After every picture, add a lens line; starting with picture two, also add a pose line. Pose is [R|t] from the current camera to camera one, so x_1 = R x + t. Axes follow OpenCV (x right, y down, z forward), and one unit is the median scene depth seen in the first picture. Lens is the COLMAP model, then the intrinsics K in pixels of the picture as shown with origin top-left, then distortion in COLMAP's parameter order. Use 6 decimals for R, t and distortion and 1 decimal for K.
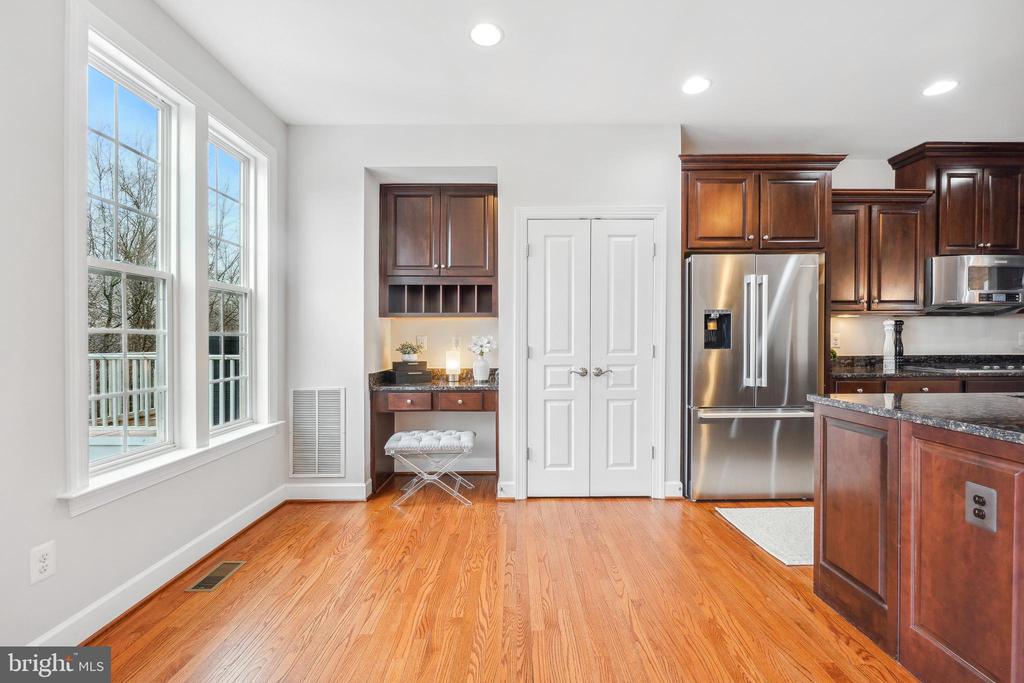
lens RADIAL K [[456.2, 0, 526.7], [0, 456.2, 338.5], [0, 0, 1]] dist [-0.003961, 0.001072]
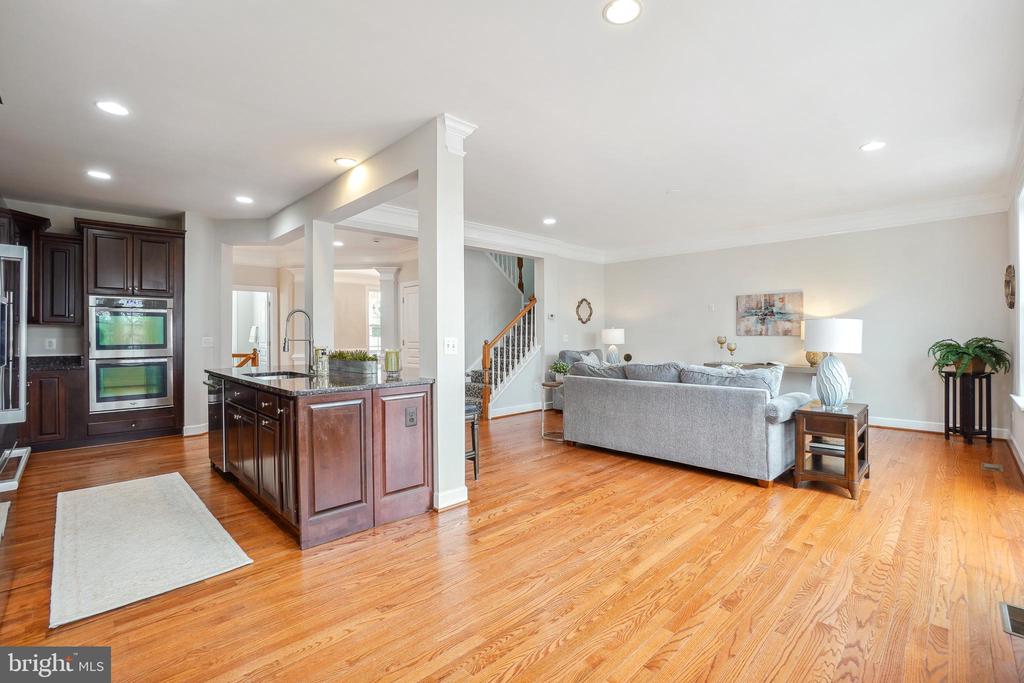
lens RADIAL K [[456.2, 0, 505.0], [0, 456.2, 338.1], [0, 0, 1]] dist [-0.003961, 0.001072]
pose [[-0.671020, 0.002767, 0.741434, -0.385489], [0.010391, 0.999930, 0.005672, -0.010111], [-0.741366, 0.011511, -0.671002, 0.834016]]
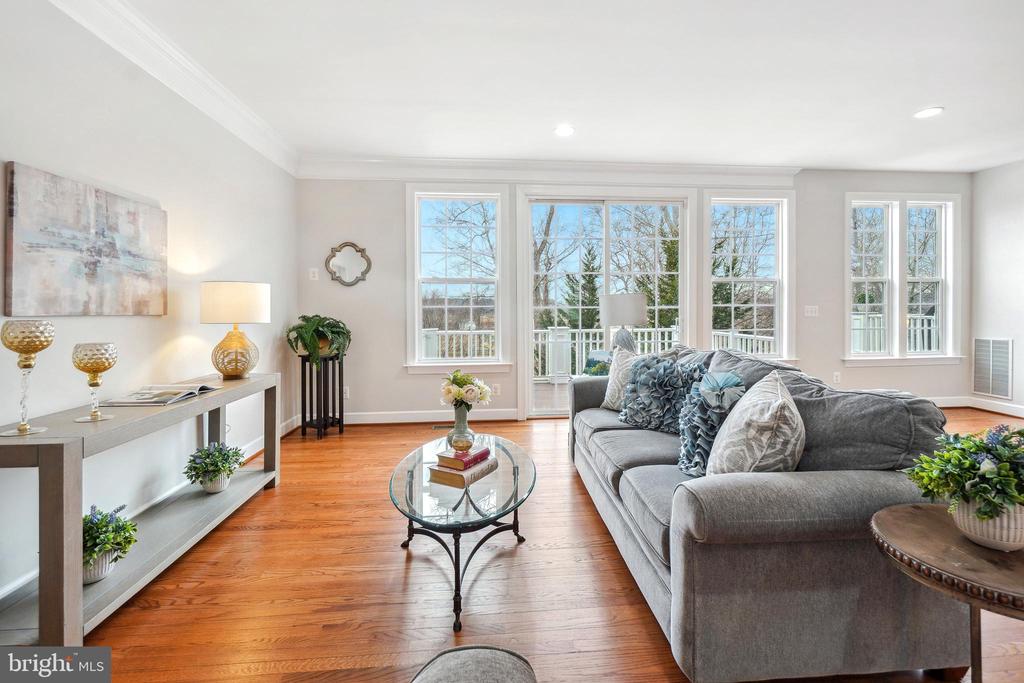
lens RADIAL K [[456.2, 0, 517.9], [0, 456.2, 316.8], [0, 0, 1]] dist [-0.003961, 0.001072]
pose [[0.064127, 0.022081, -0.997697, 0.910598], [0.004908, 0.999736, 0.022441, -0.006974], [0.997930, -0.006336, 0.064002, -0.657740]]
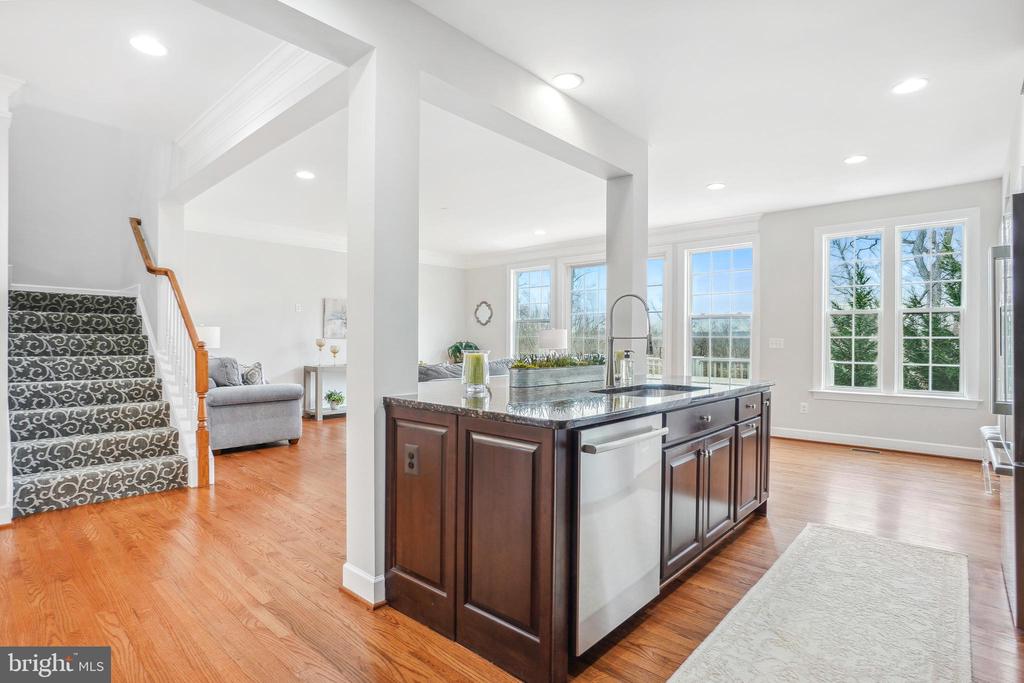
lens RADIAL K [[502.1, 0, 515.7], [0, 502.1, 349.1], [0, 0, 1]] dist [-0.008902, 0.002151]
pose [[-0.686749, 0.014020, -0.726760, 1.377109], [-0.003599, 0.999736, 0.022687, -0.003203], [0.726886, 0.018196, -0.686517, 0.889476]]
